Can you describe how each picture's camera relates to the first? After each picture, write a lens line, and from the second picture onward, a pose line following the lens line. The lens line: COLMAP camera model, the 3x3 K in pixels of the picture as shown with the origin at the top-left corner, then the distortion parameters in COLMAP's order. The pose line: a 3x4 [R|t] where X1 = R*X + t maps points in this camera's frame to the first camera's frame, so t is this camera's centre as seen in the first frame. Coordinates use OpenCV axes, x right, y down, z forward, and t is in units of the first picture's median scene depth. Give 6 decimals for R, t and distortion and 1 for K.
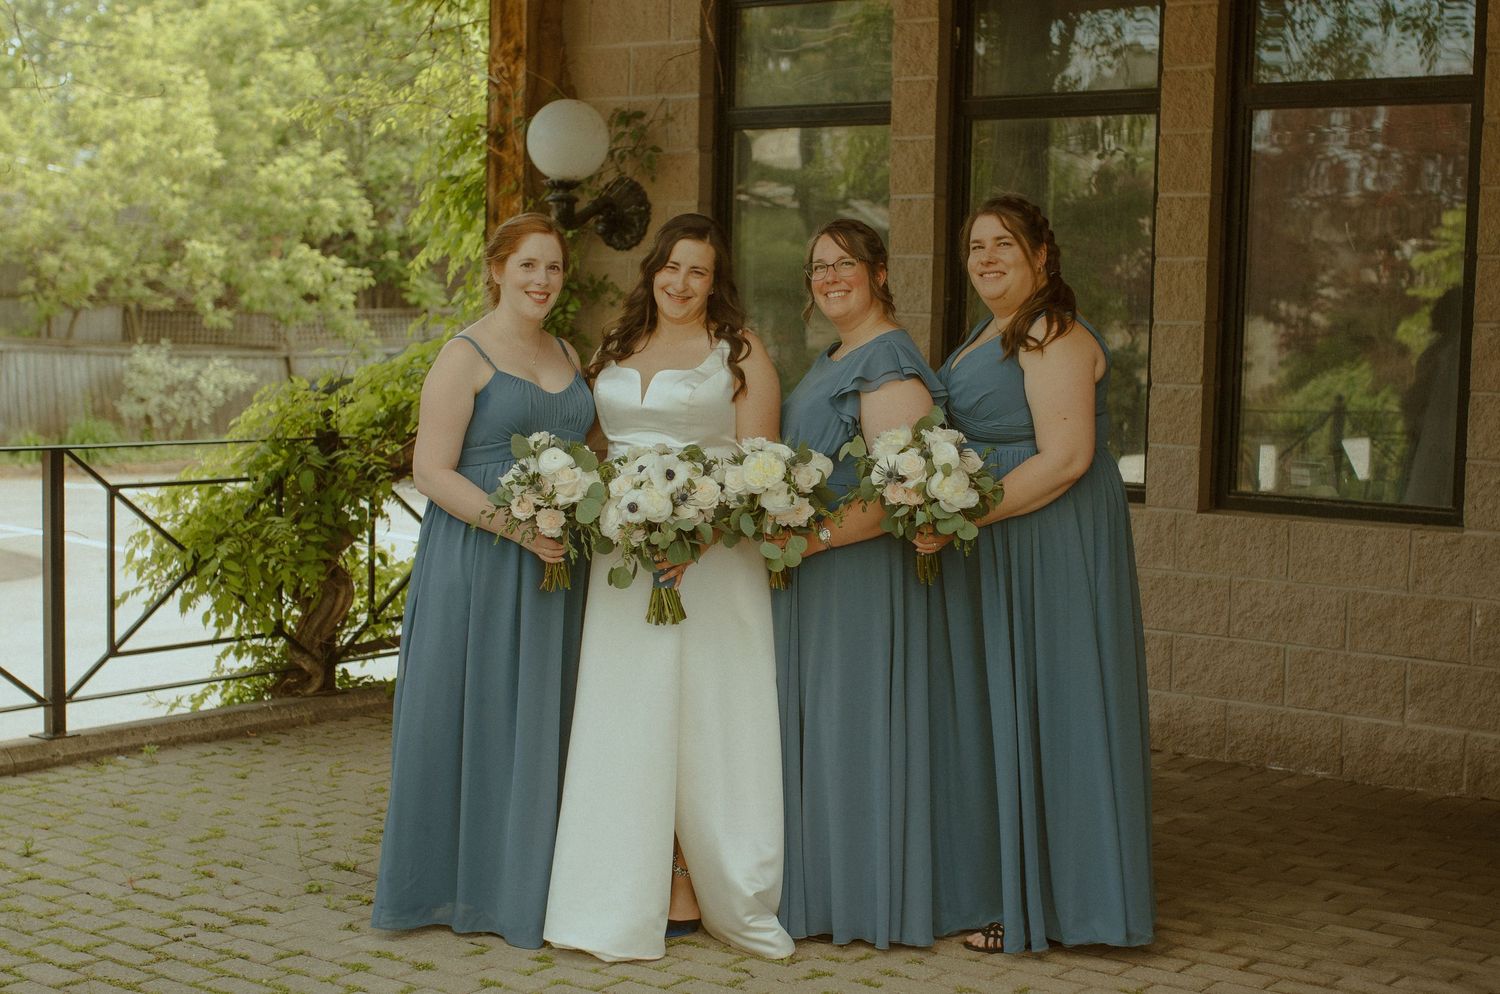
lens RADIAL K [[2221.6, 0, 768.7], [0, 2221.6, 523.1], [0, 0, 1]] dist [-0.044601, -0.041805]
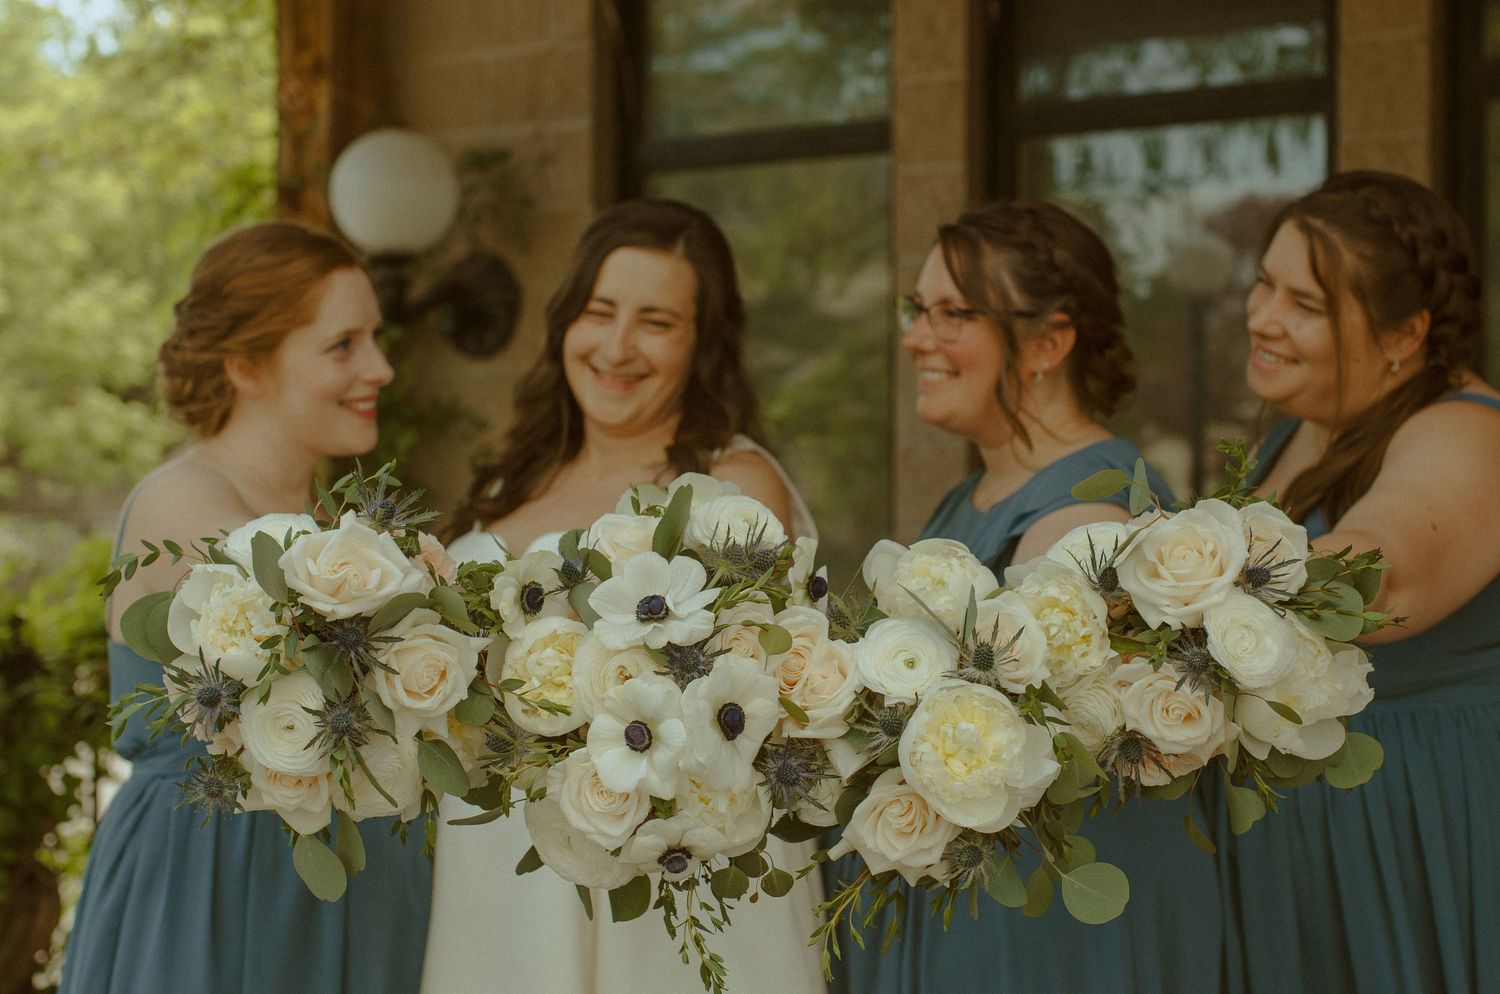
lens RADIAL K [[2367.2, 0, 750.0], [0, 2367.2, 497.0], [0, 0, 1]] dist [-0.056316, 0.075044]
pose [[0.998564, -0.027451, 0.046008, -0.020797], [0.031067, 0.996324, -0.079832, -0.024461], [-0.043647, 0.081147, 0.995746, 0.318101]]
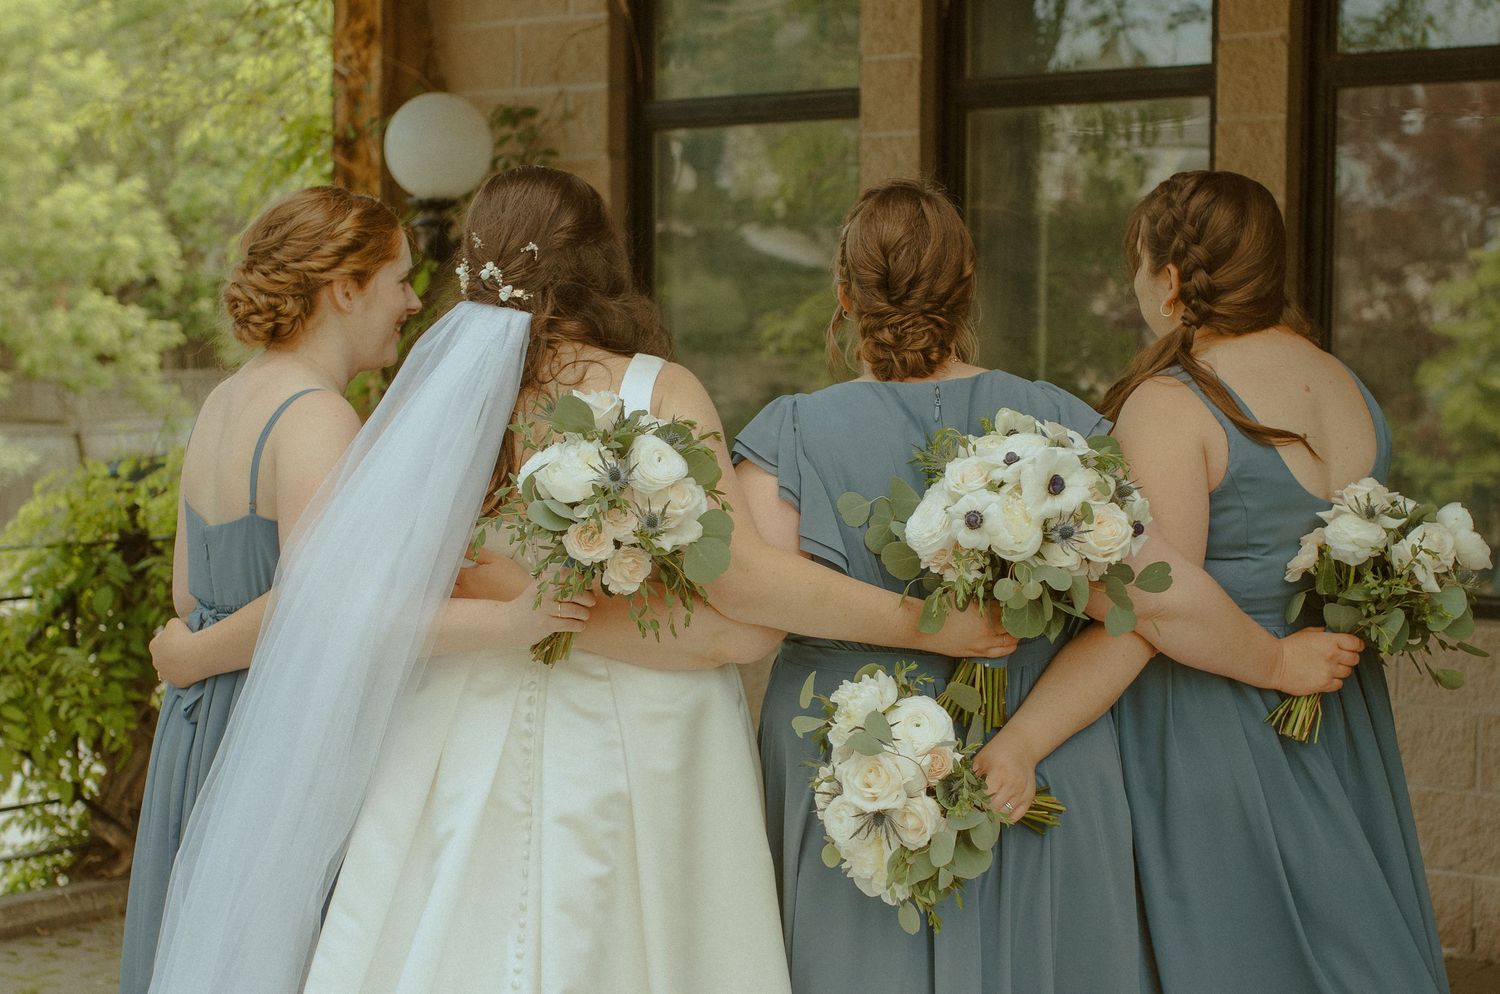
lens RADIAL K [[2671.2, 0, 725.6], [0, 2671.2, 621.7], [0, 0, 1]] dist [-0.033656, -0.170888]
pose [[0.999490, -0.022136, 0.023002, -0.016533], [0.022108, 0.999755, 0.001462, -0.007090], [-0.023029, -0.000953, 0.999734, 0.075032]]
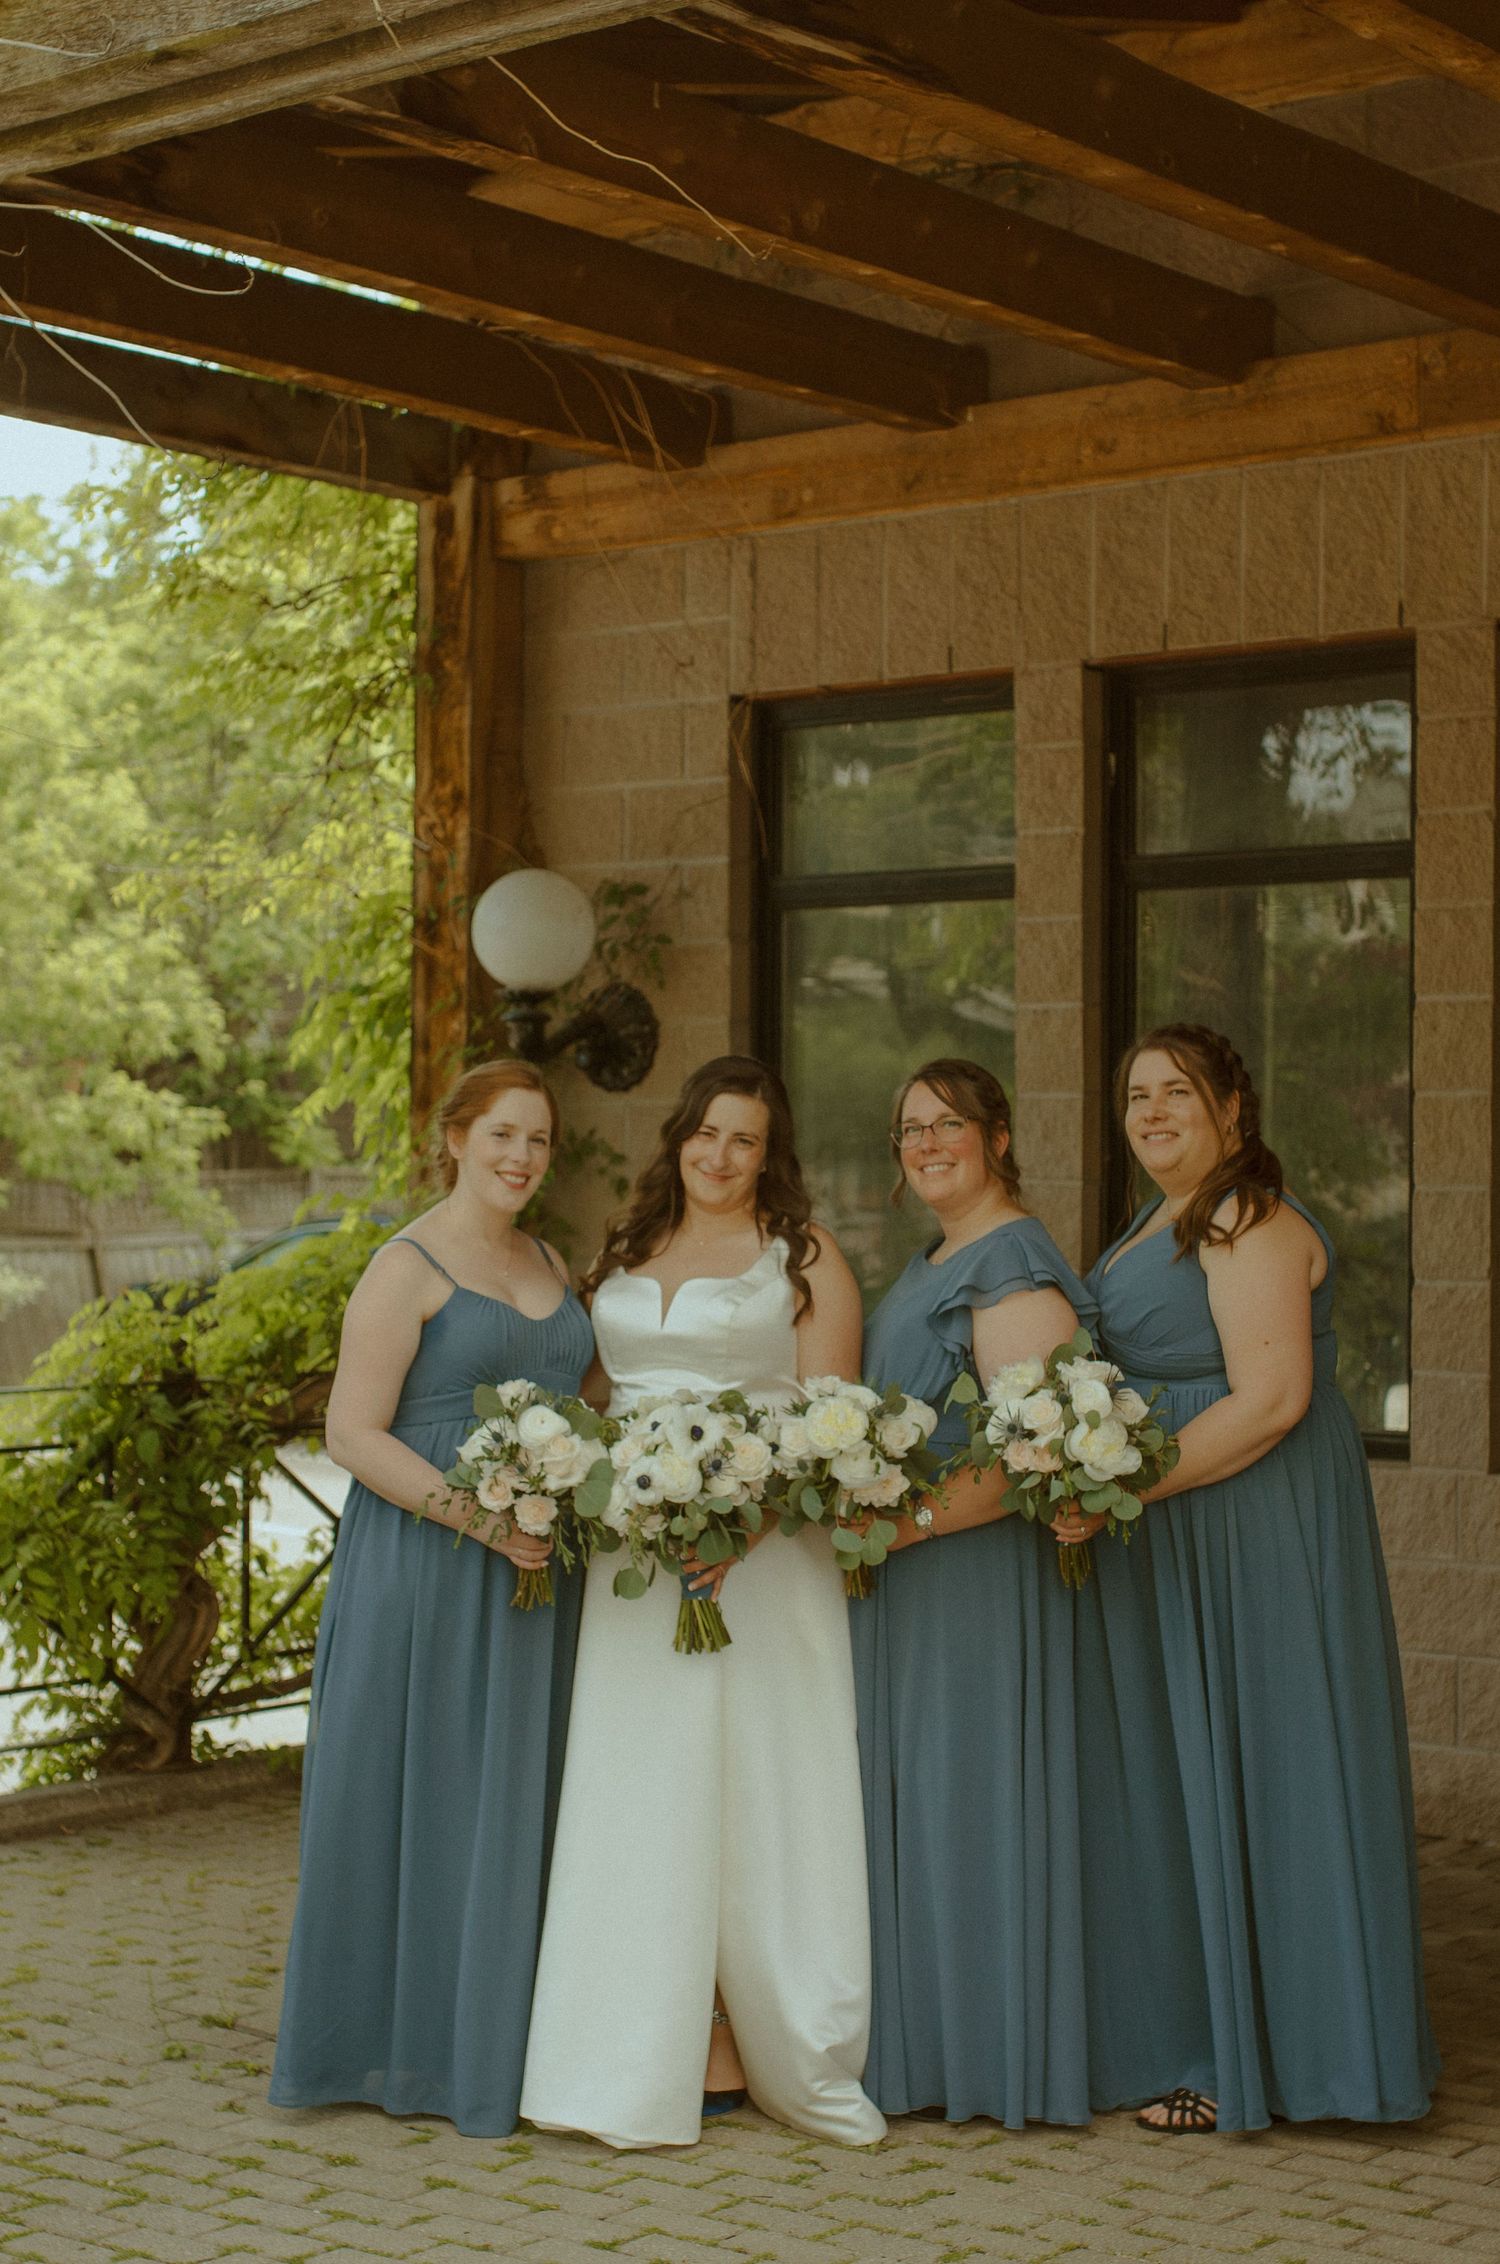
lens RADIAL K [[3572.9, 0, 749.5], [0, 3572.9, 1214.5], [0, 0, 1]] dist [-0.056316, 0.075044]
pose [[0.999448, -0.017823, -0.028036, 0.003354], [0.015548, 0.996724, -0.079367, -0.000766], [0.029359, 0.078887, 0.996451, -0.066922]]
